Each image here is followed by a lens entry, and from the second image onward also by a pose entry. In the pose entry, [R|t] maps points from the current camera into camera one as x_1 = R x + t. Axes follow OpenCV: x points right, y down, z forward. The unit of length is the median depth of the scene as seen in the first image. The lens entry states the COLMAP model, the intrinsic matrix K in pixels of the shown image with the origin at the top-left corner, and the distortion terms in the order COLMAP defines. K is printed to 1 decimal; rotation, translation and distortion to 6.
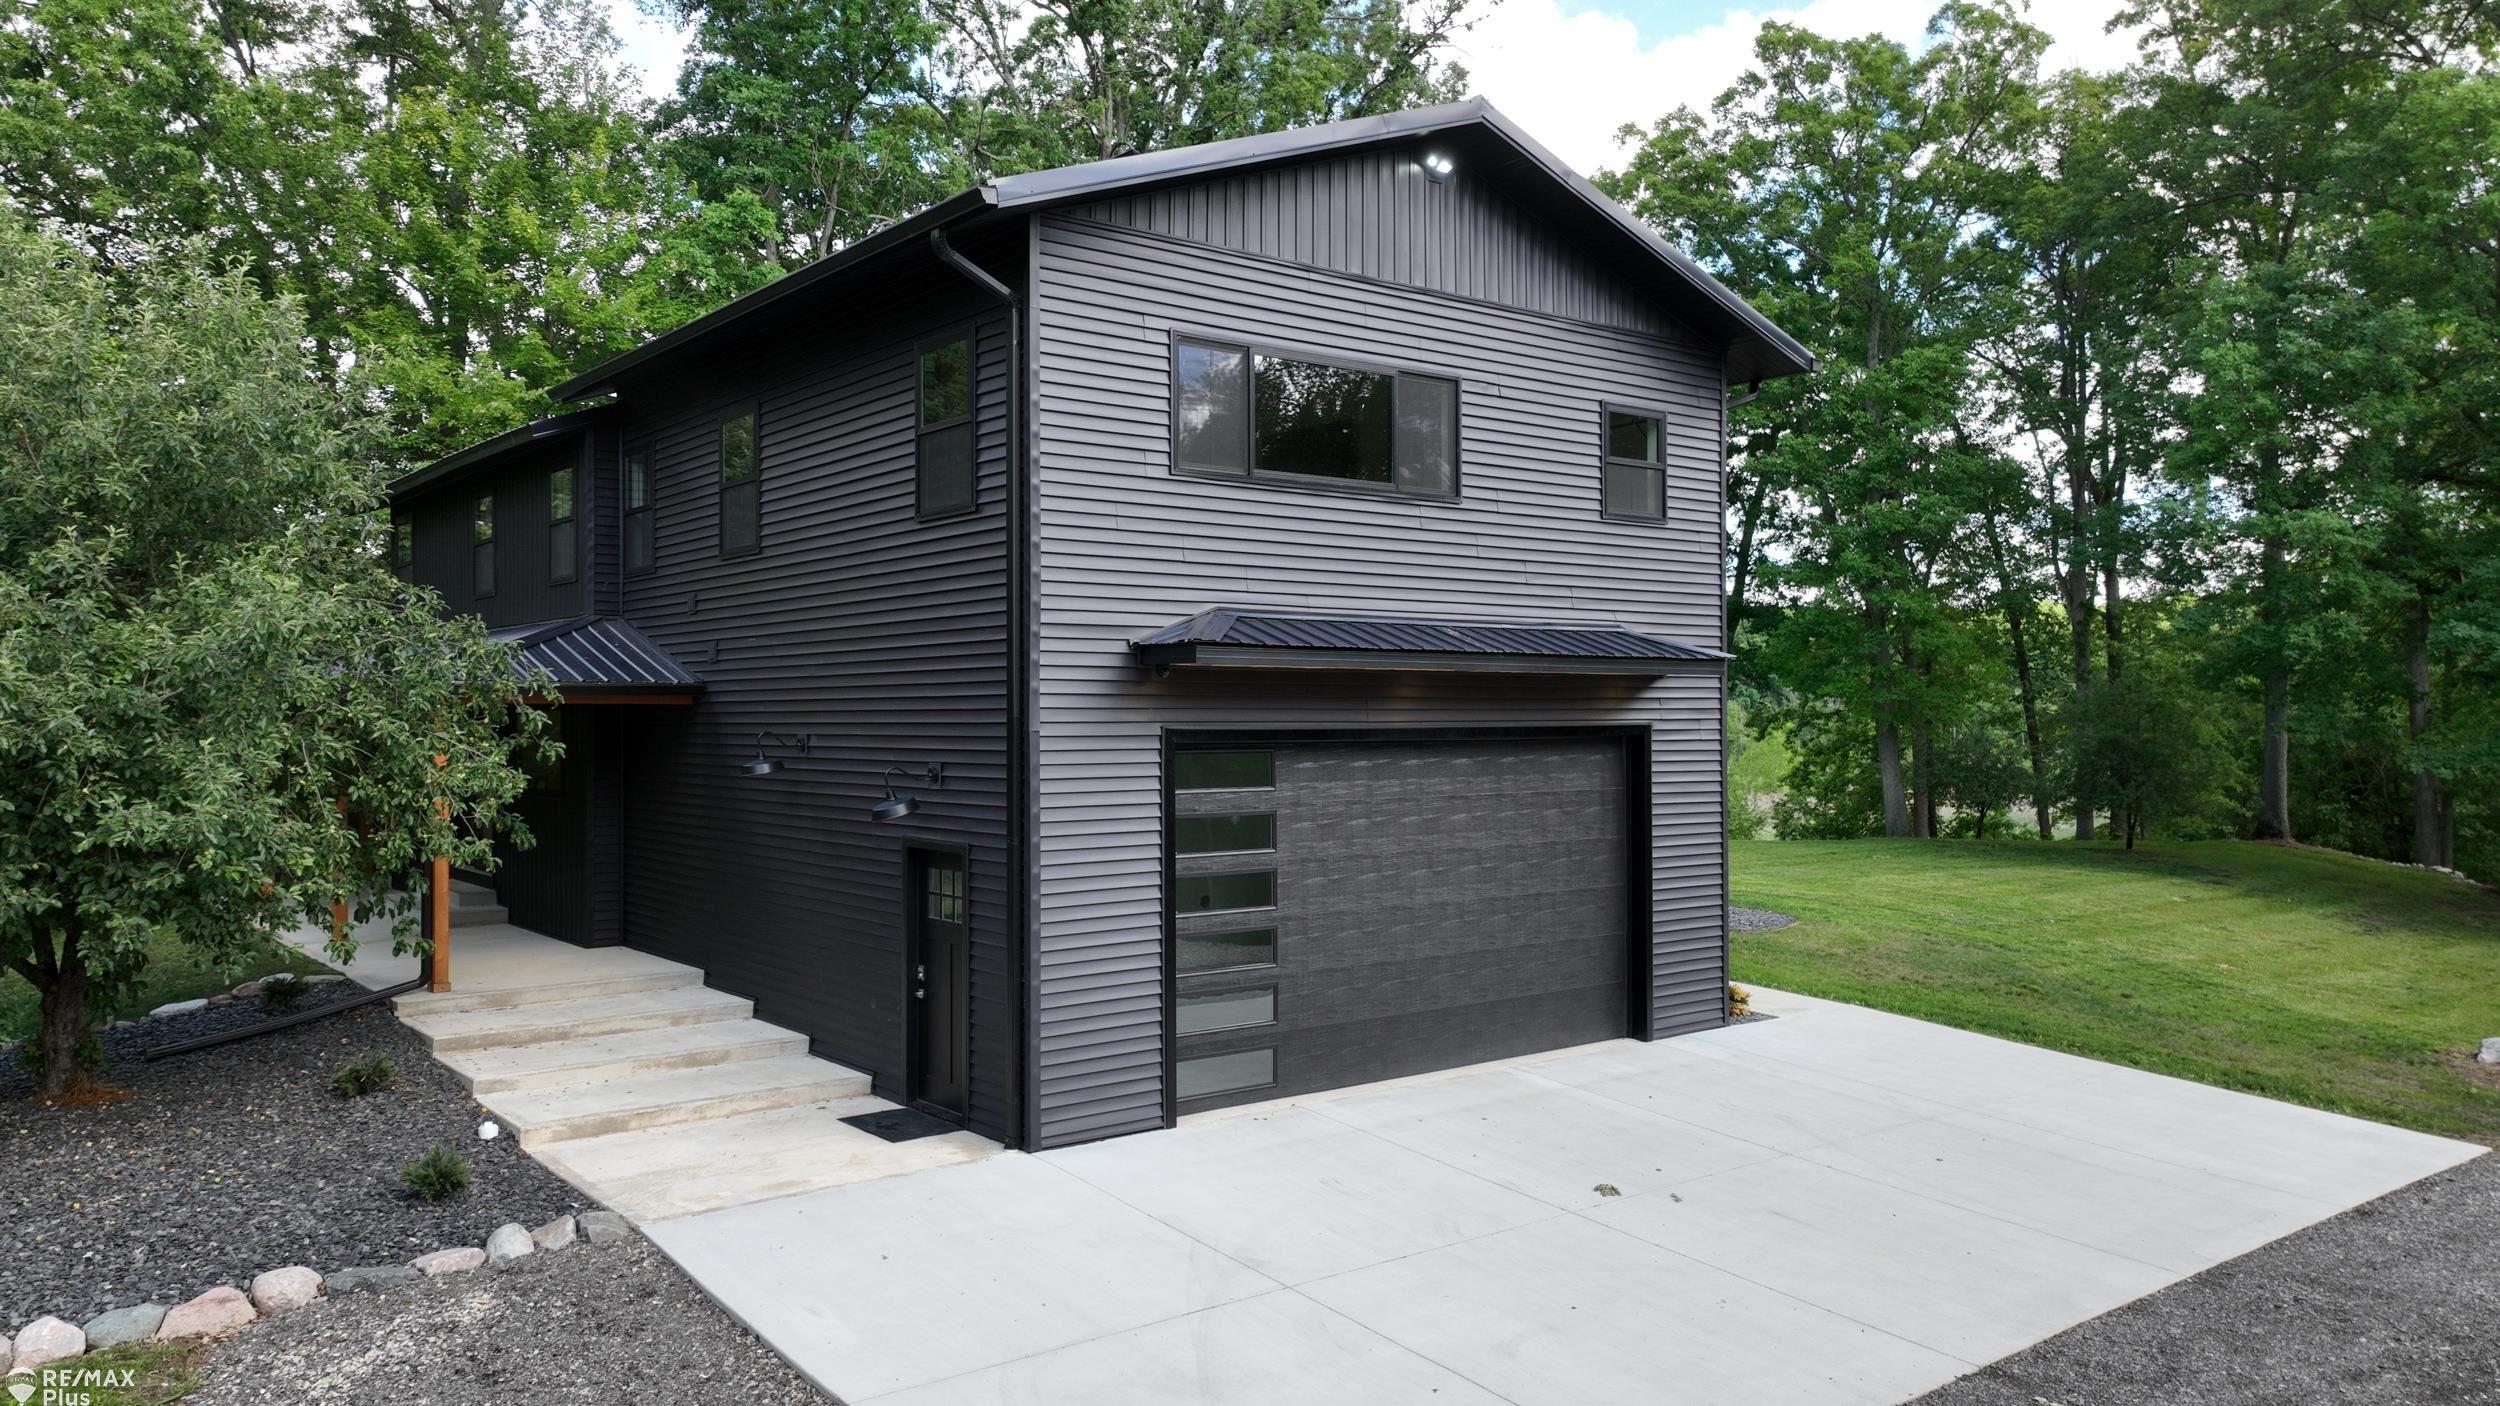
lens RADIAL K [[1757.1, 0, 1250.0], [0, 1757.1, 703.0], [0, 0, 1]] dist [0.002645, 0.009601]
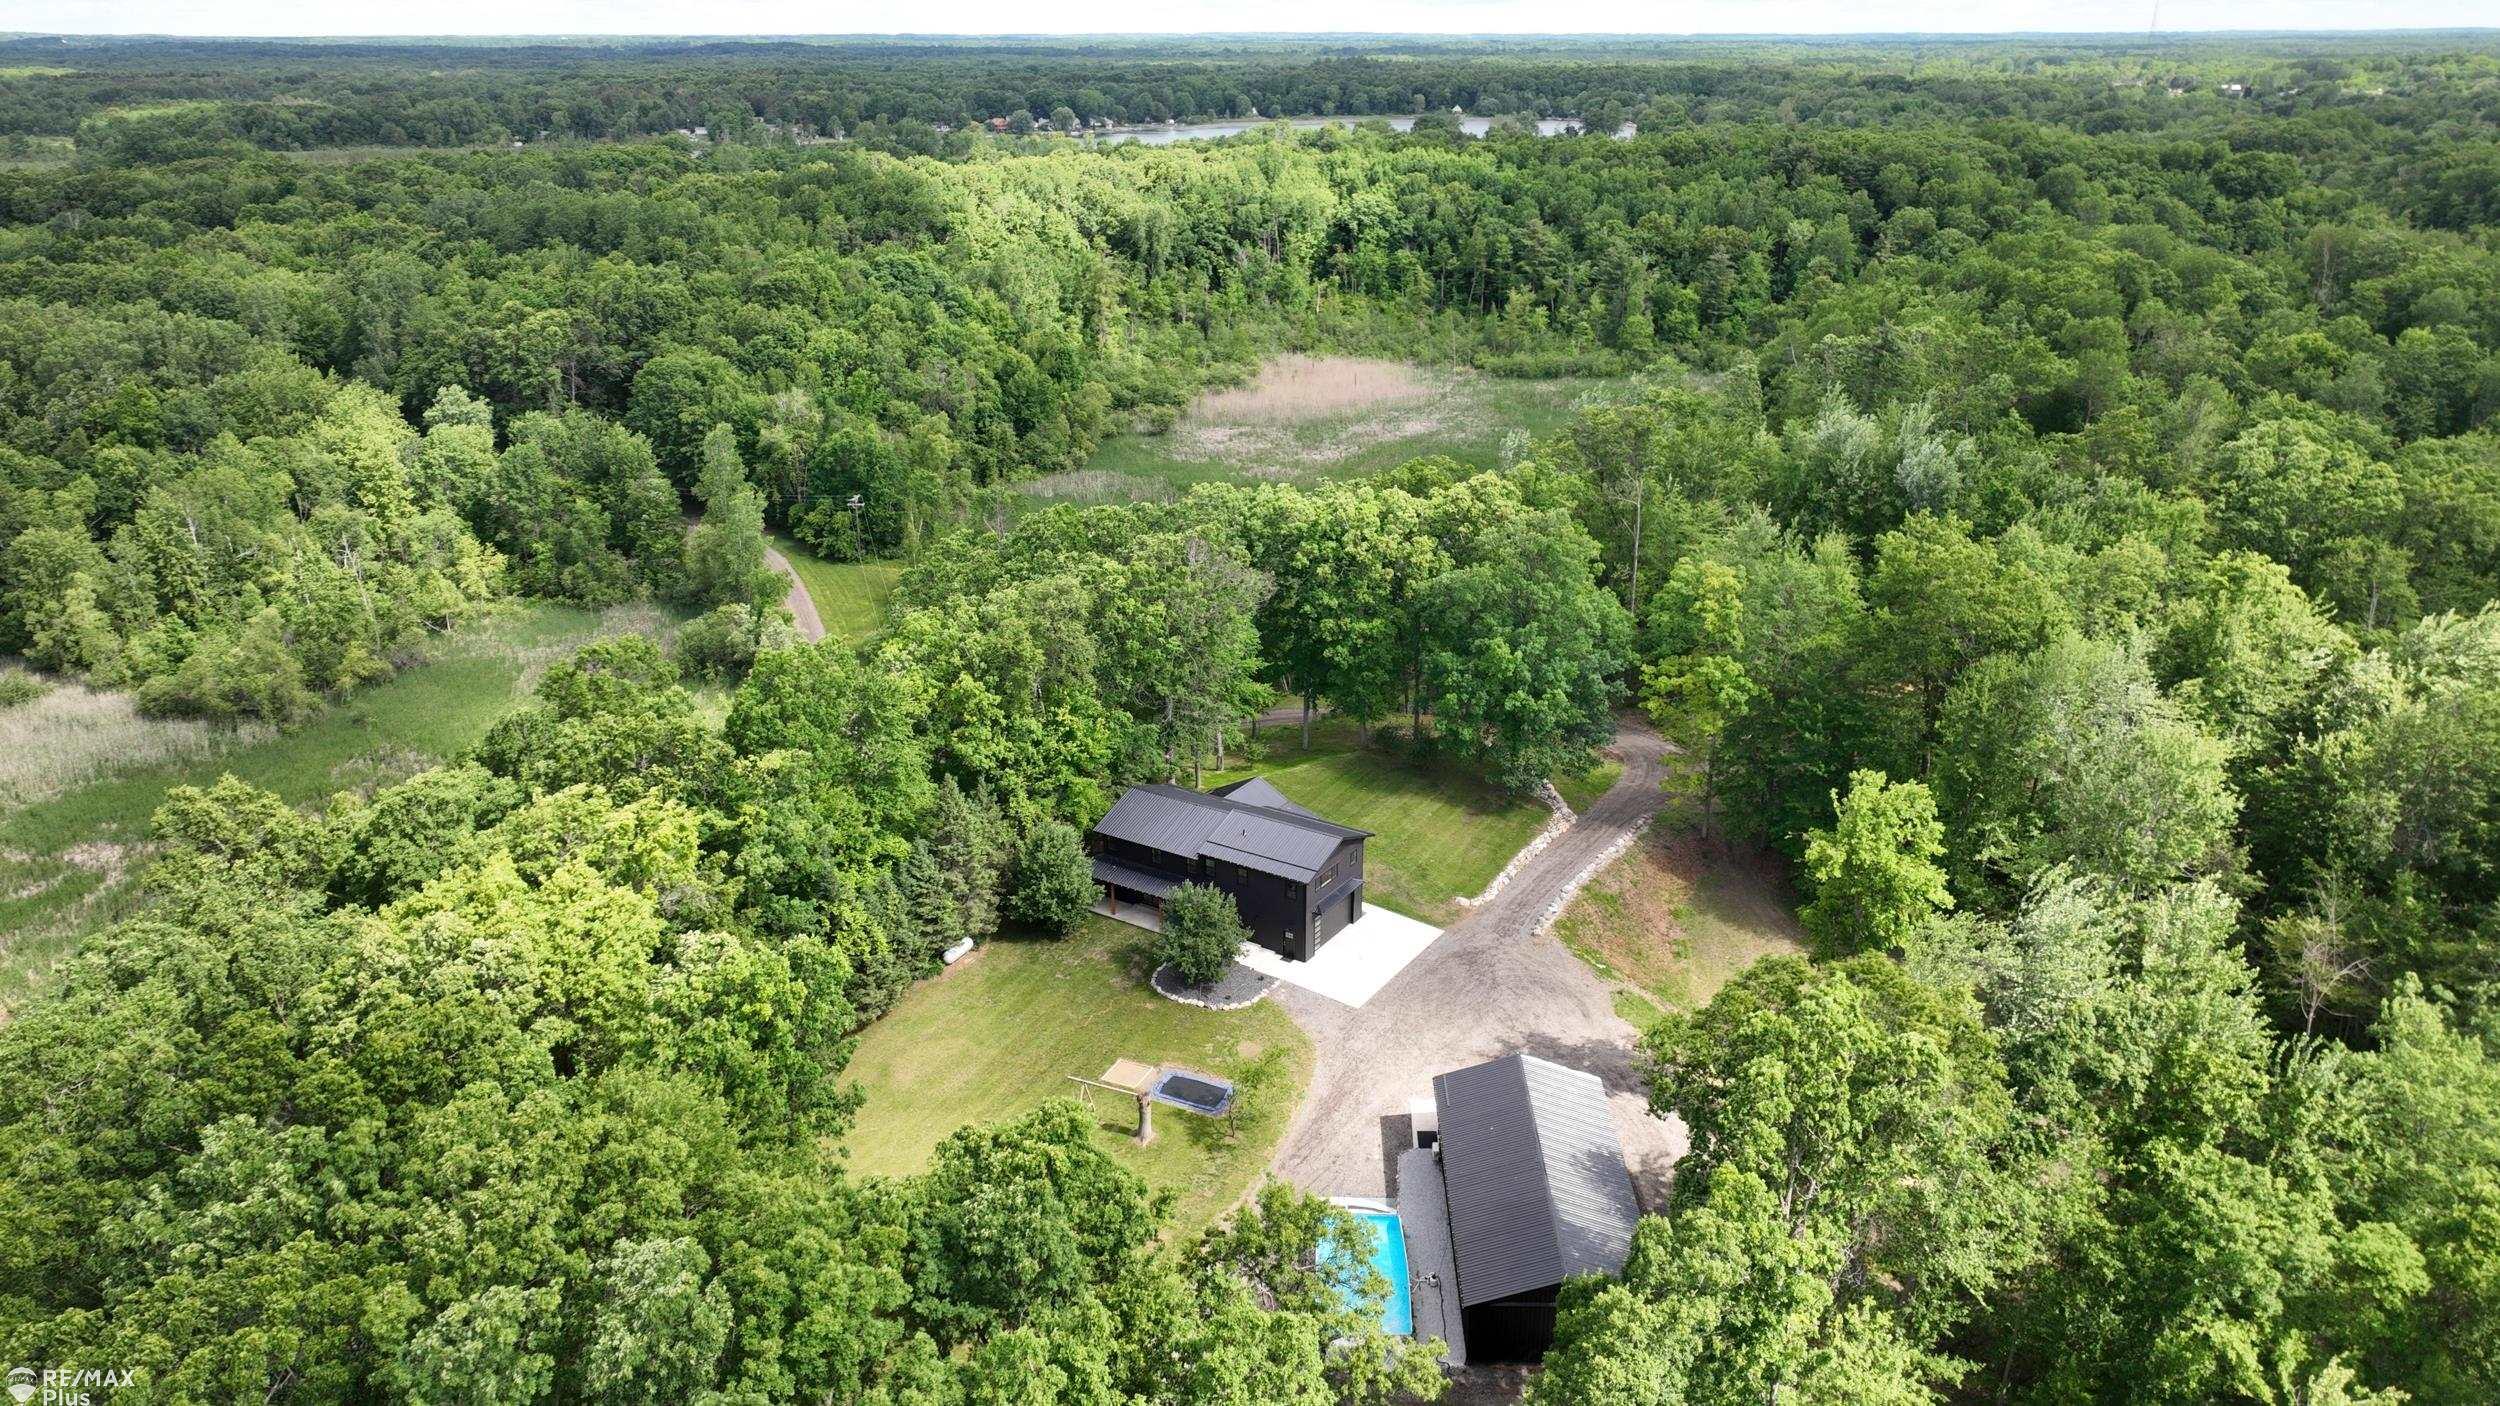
lens RADIAL K [[1749.2, 0, 1255.6], [0, 1749.2, 716.1], [0, 0, 1]] dist [-0.000225, 0.020320]
pose [[0.943970, -0.117911, 0.308248, -2.783764], [-0.005586, 0.928157, 0.372147, -4.003793], [-0.329983, -0.353018, 0.875494, -6.000806]]
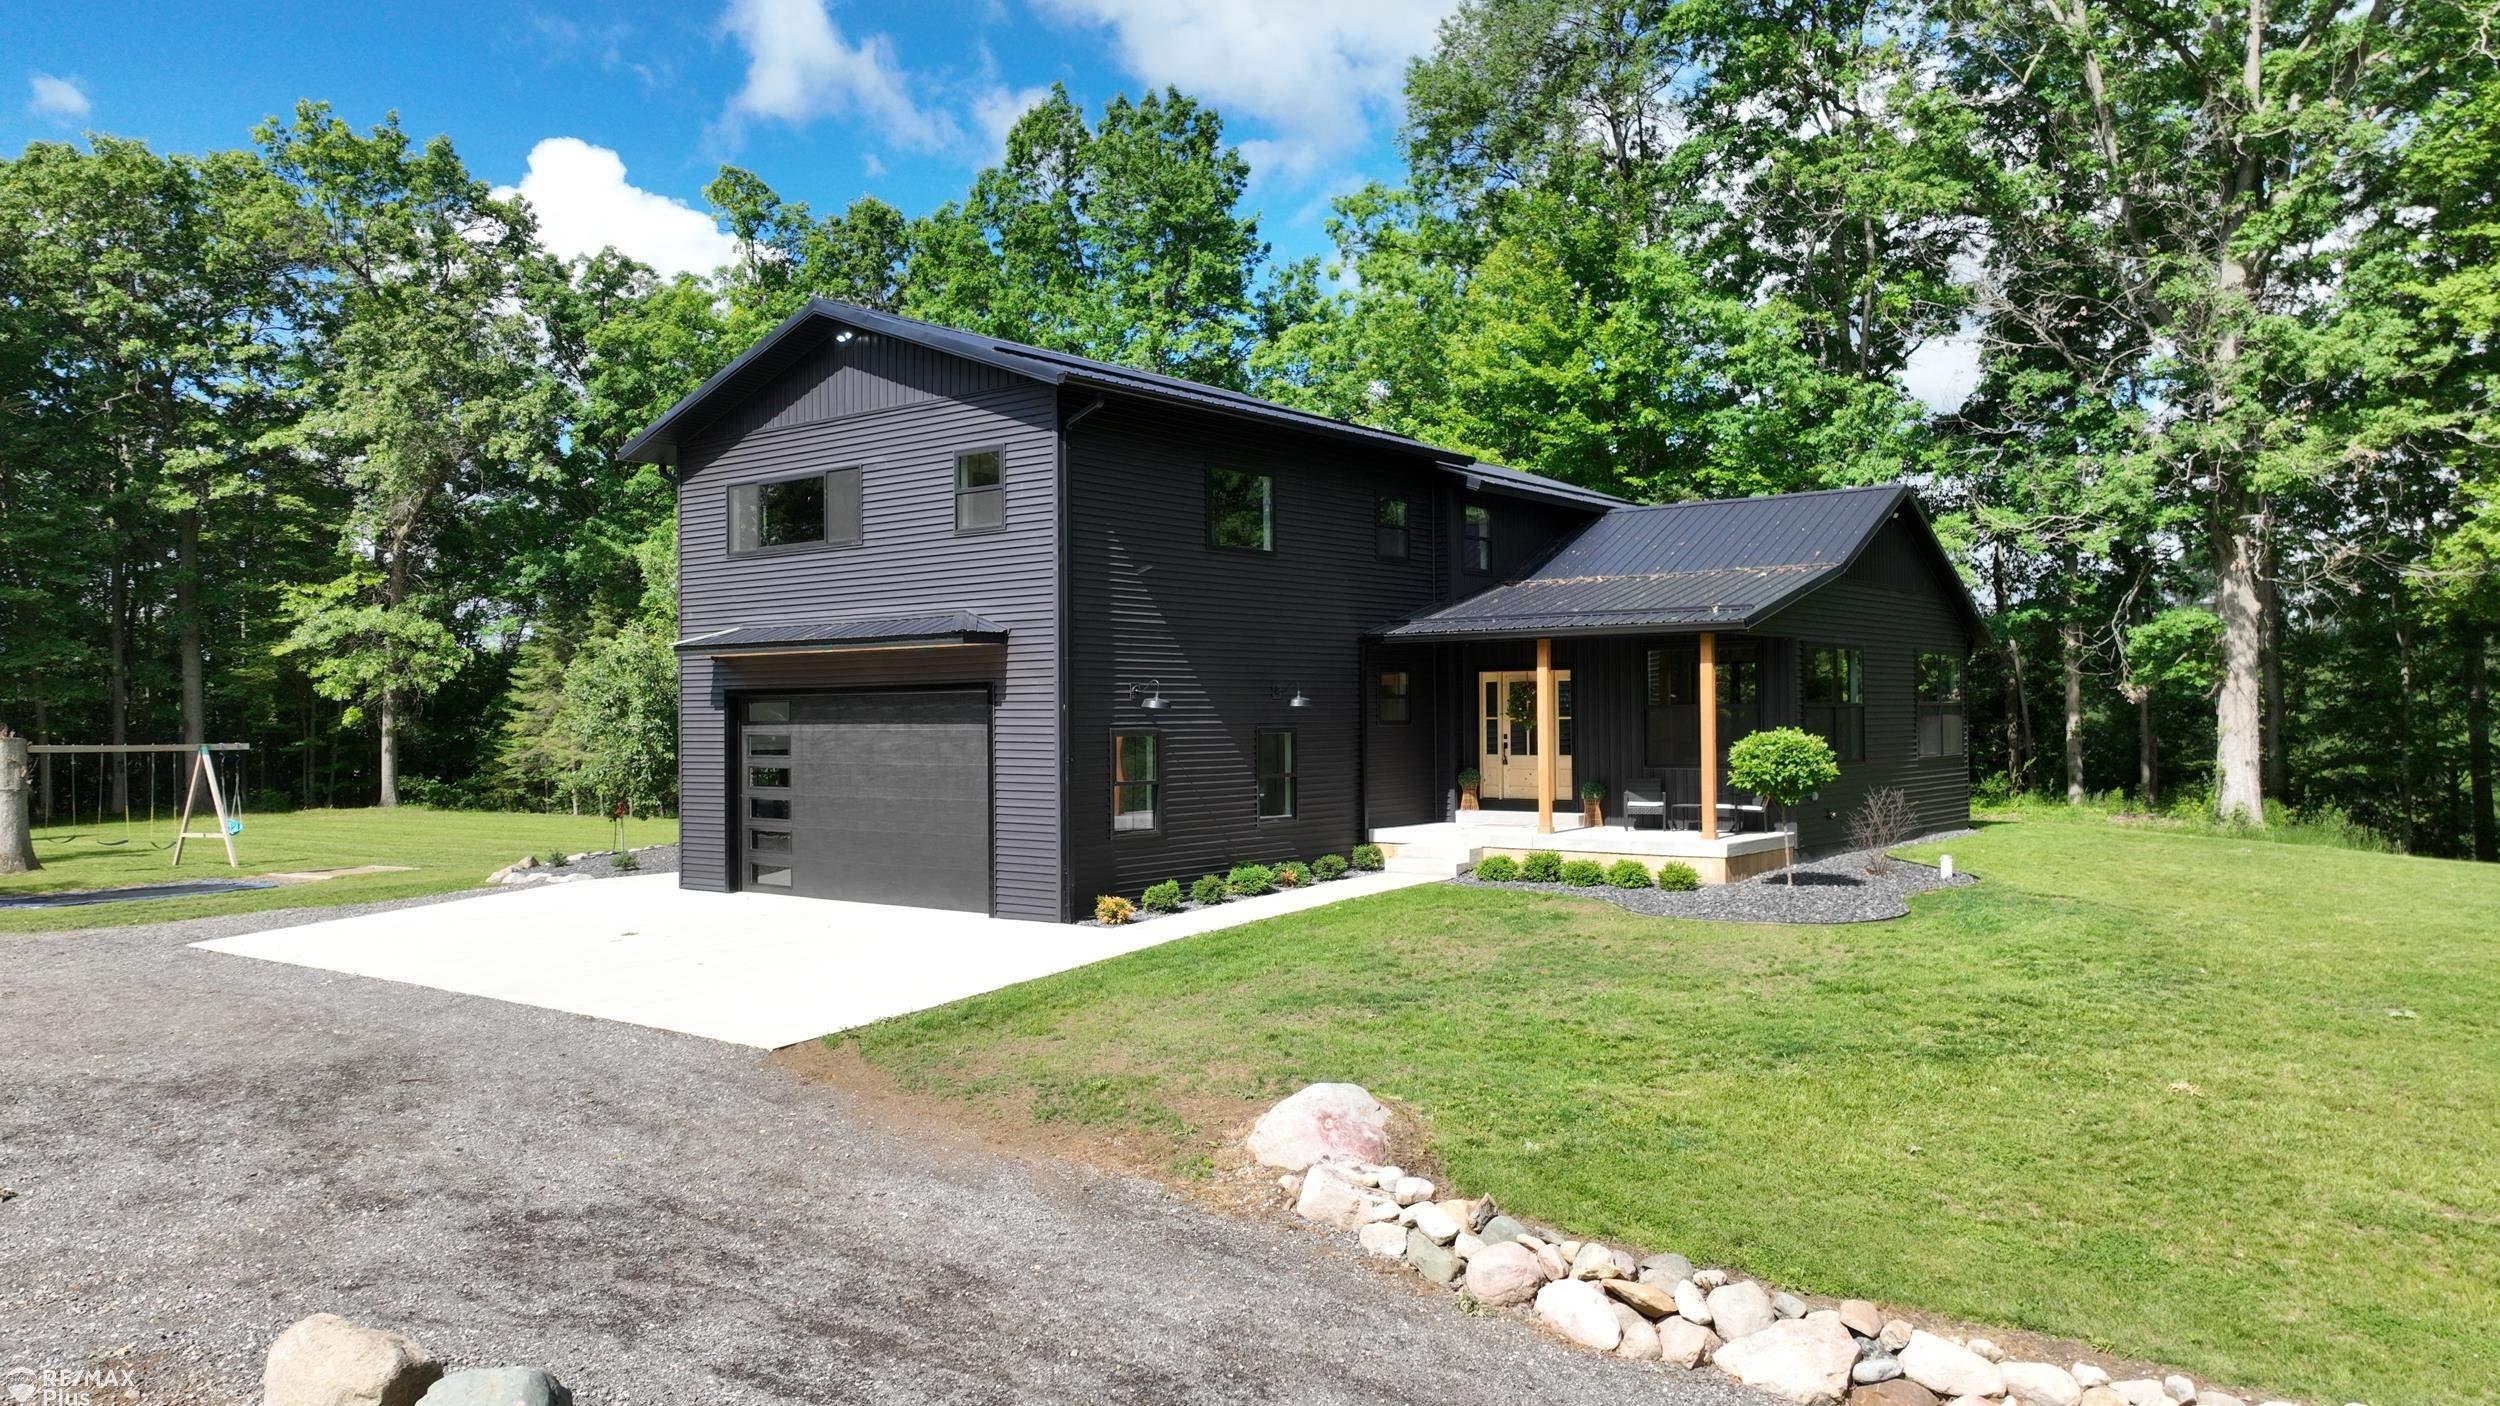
lens RADIAL K [[1757.1, 0, 1250.0], [0, 1757.1, 703.0], [0, 0, 1]] dist [0.002645, 0.009601]
pose [[0.227214, -0.008596, -0.973807, 1.798567], [0.019574, 0.999799, -0.004258, 0.043836], [0.973648, -0.018093, 0.227336, 1.013704]]
